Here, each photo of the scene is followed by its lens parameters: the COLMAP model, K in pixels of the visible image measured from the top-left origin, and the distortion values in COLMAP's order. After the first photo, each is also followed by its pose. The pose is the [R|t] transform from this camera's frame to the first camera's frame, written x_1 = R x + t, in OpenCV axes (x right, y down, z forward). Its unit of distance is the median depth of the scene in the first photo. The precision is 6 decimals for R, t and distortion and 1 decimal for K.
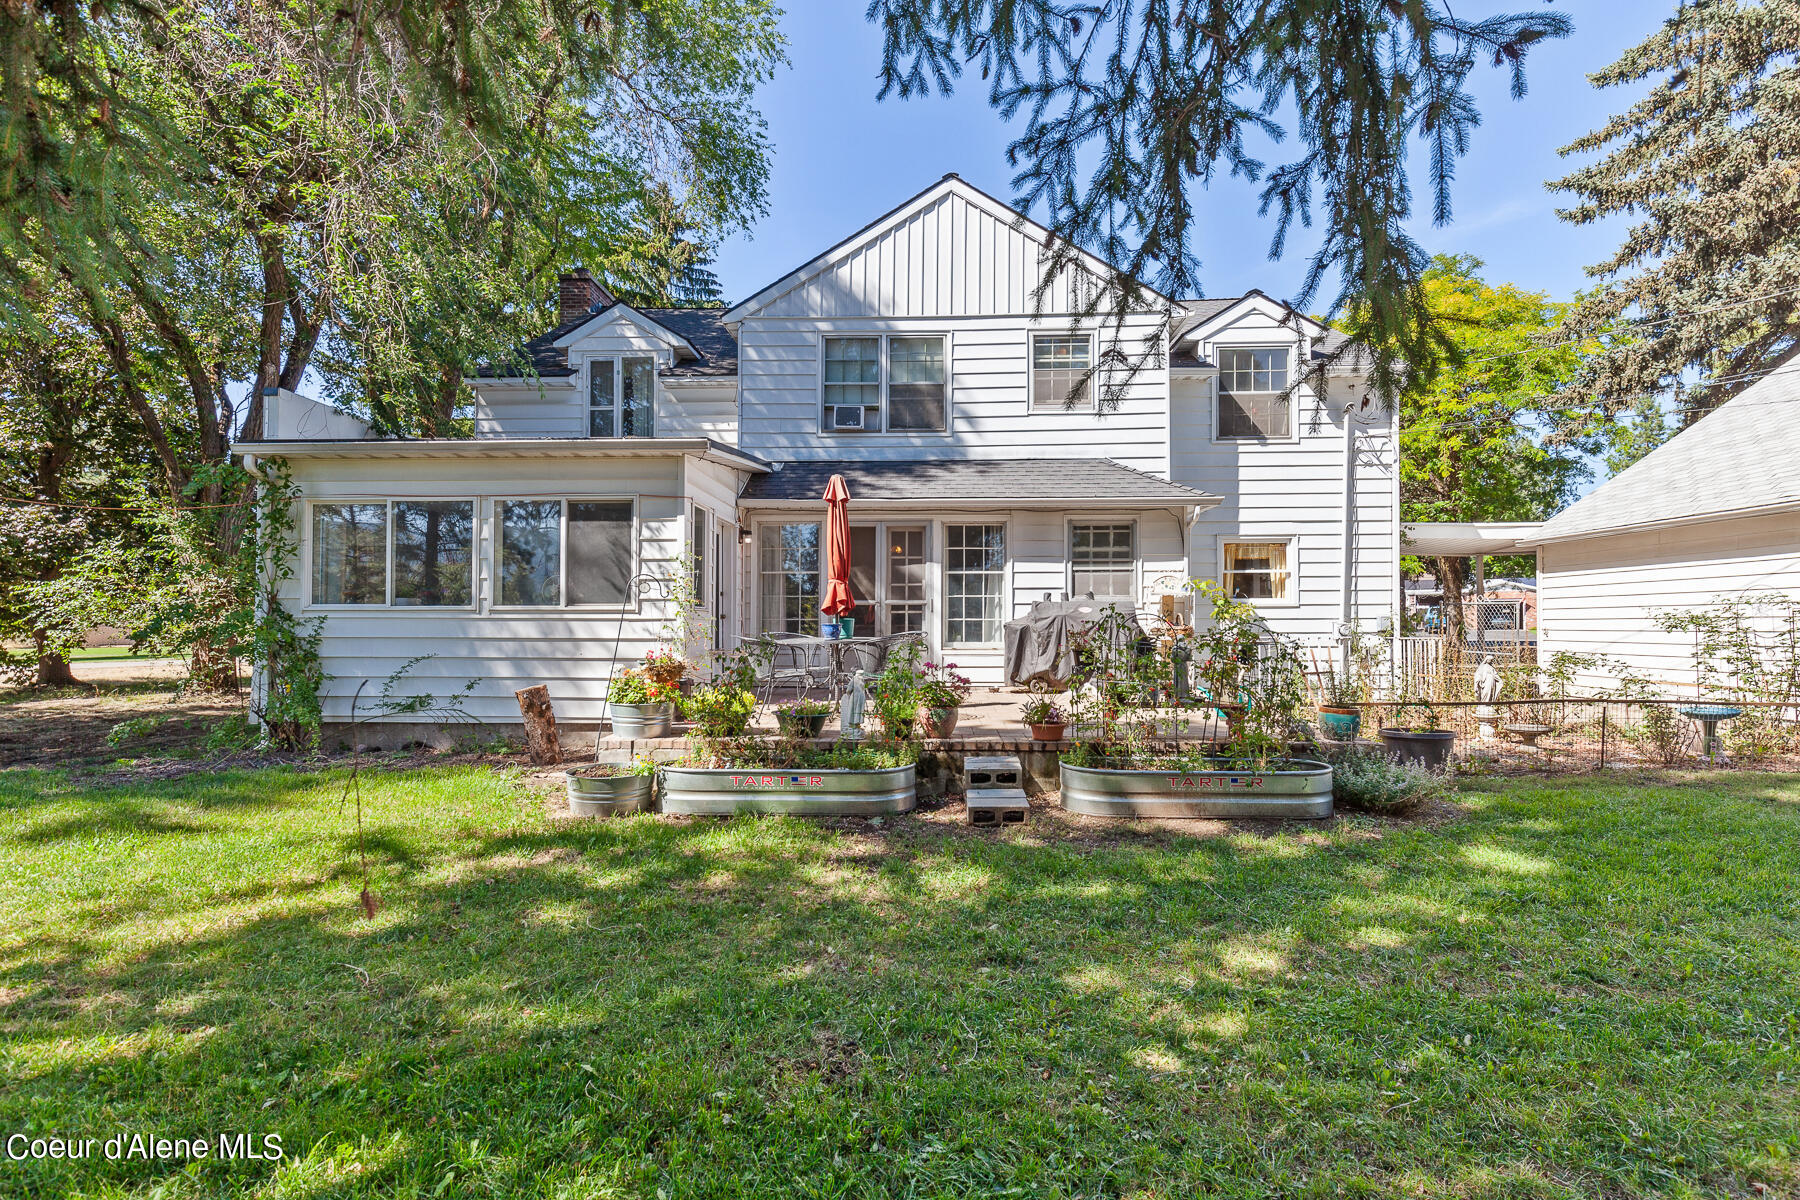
lens RADIAL K [[820.8, 0, 896.8], [0, 820.8, 612.6], [0, 0, 1]] dist [0.003752, -0.000223]
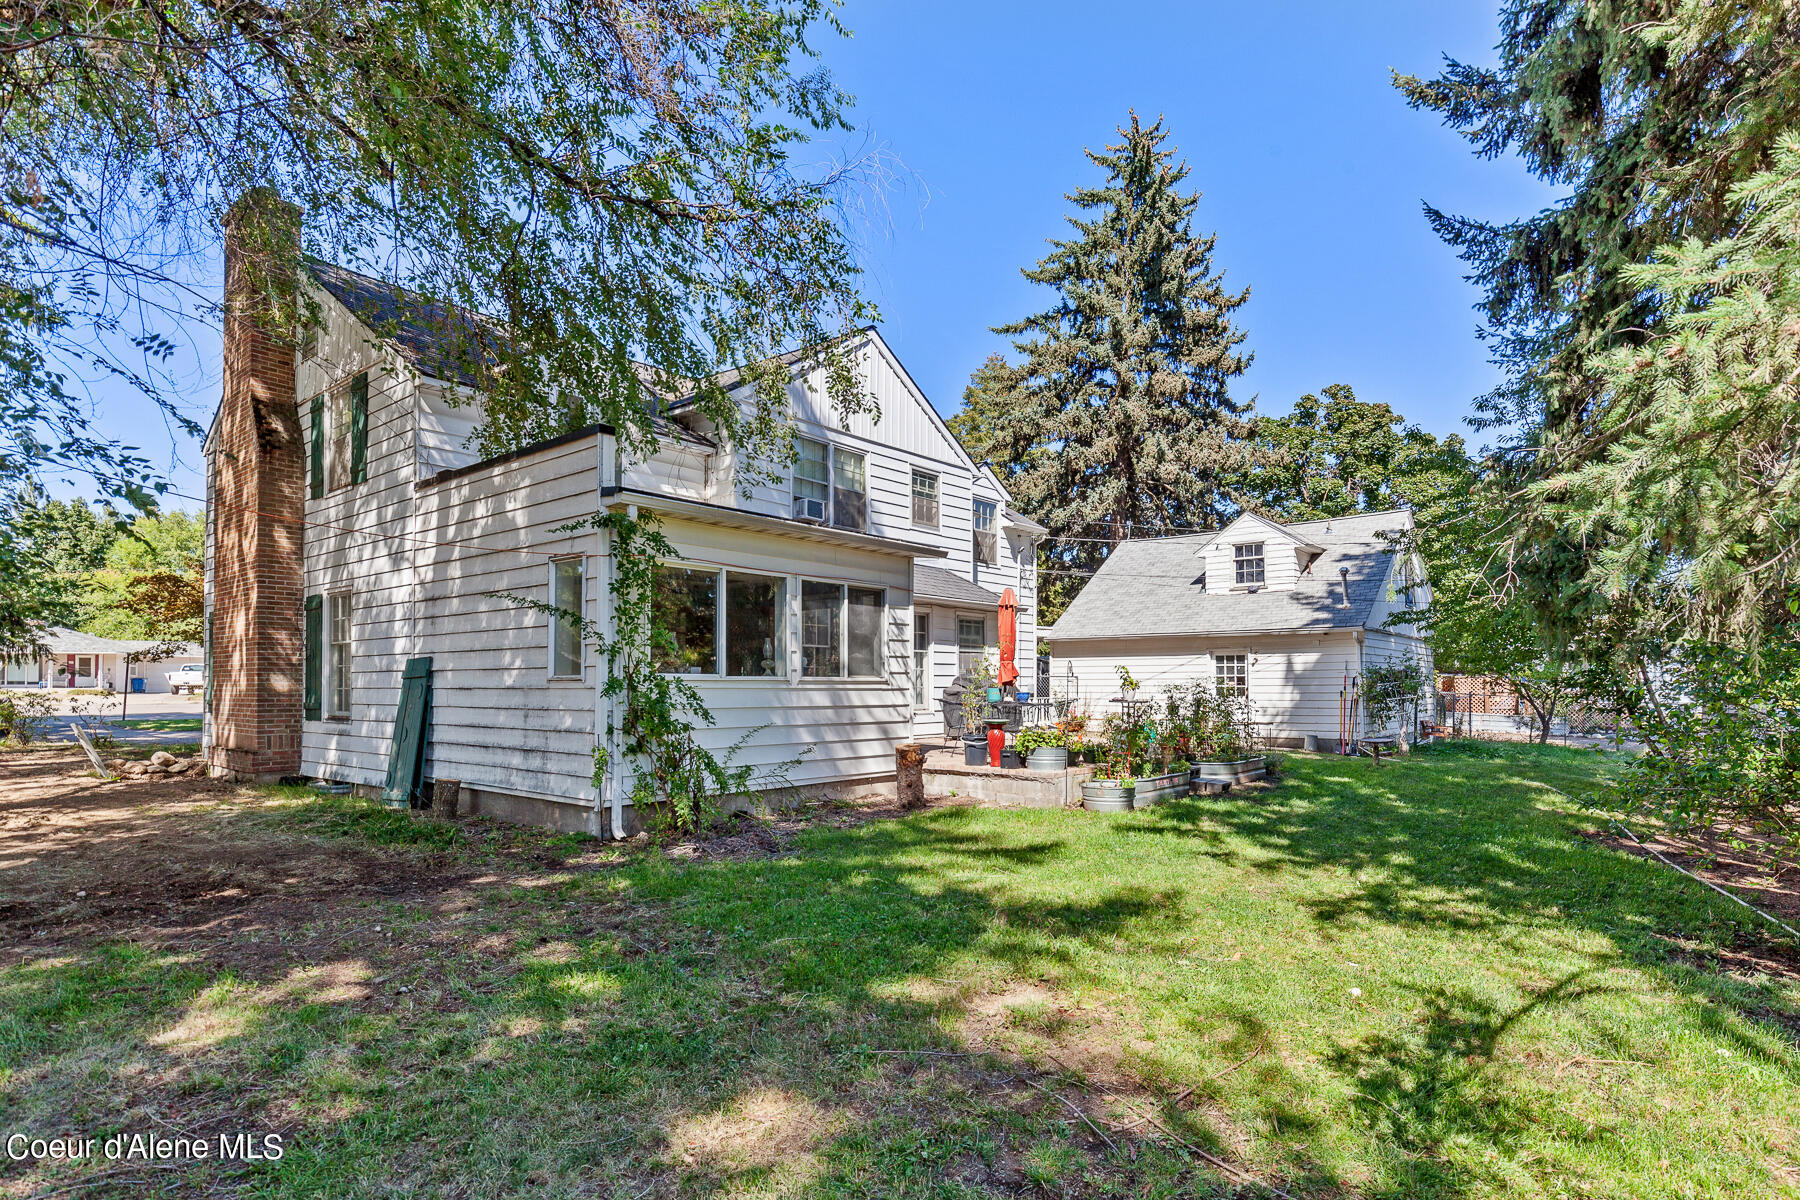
lens RADIAL K [[921.0, 0, 909.1], [0, 921.0, 679.5], [0, 0, 1]] dist [-0.001522, -0.000383]
pose [[0.606701, 0.004601, 0.794916, -1.356373], [-0.011486, 0.999930, 0.002979, -0.010183], [-0.794847, -0.010937, 0.606712, 0.156495]]
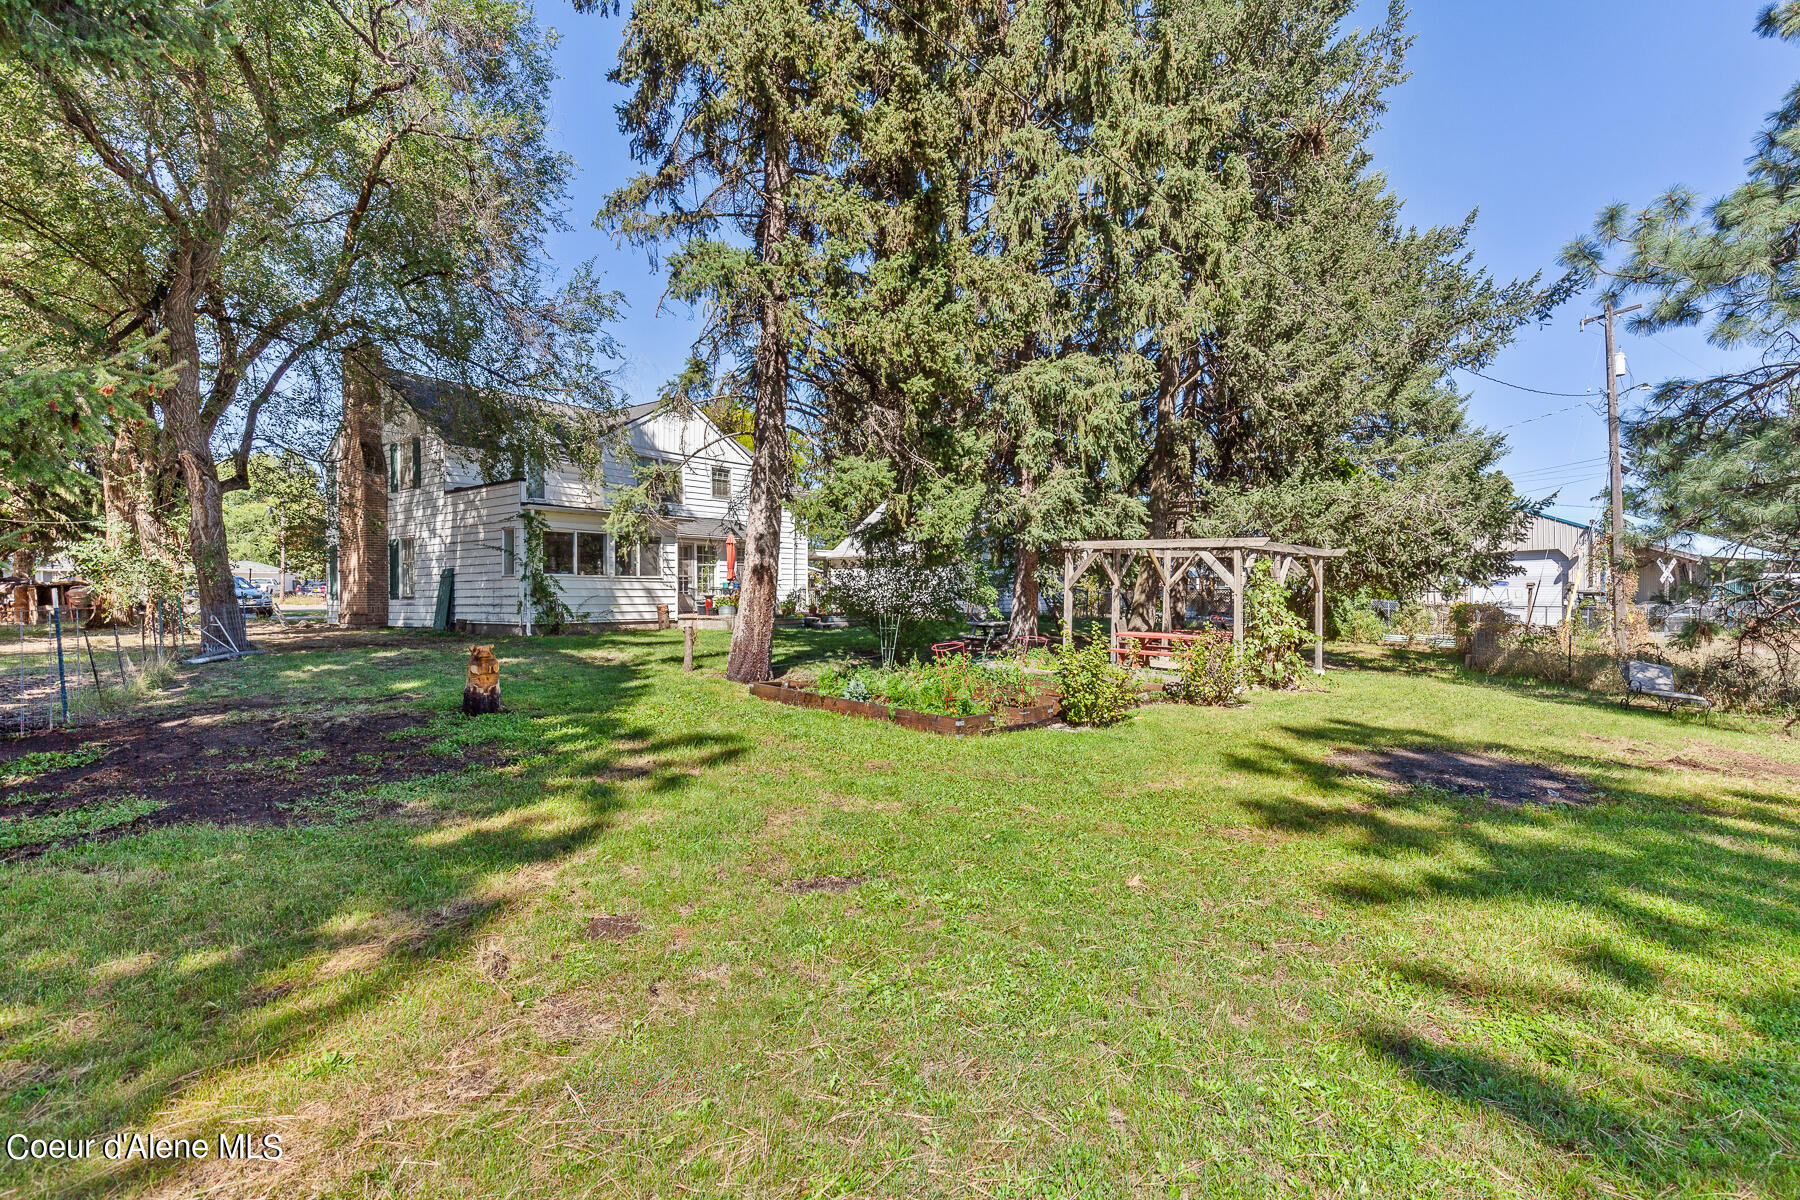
lens RADIAL K [[820.8, 0, 905.4], [0, 820.8, 595.9], [0, 0, 1]] dist [0.003752, -0.000223]
pose [[0.572491, -0.002519, 0.819907, -2.038017], [-0.004159, 0.999973, 0.005976, 0.034382], [-0.819900, -0.006831, 0.572465, -1.168864]]
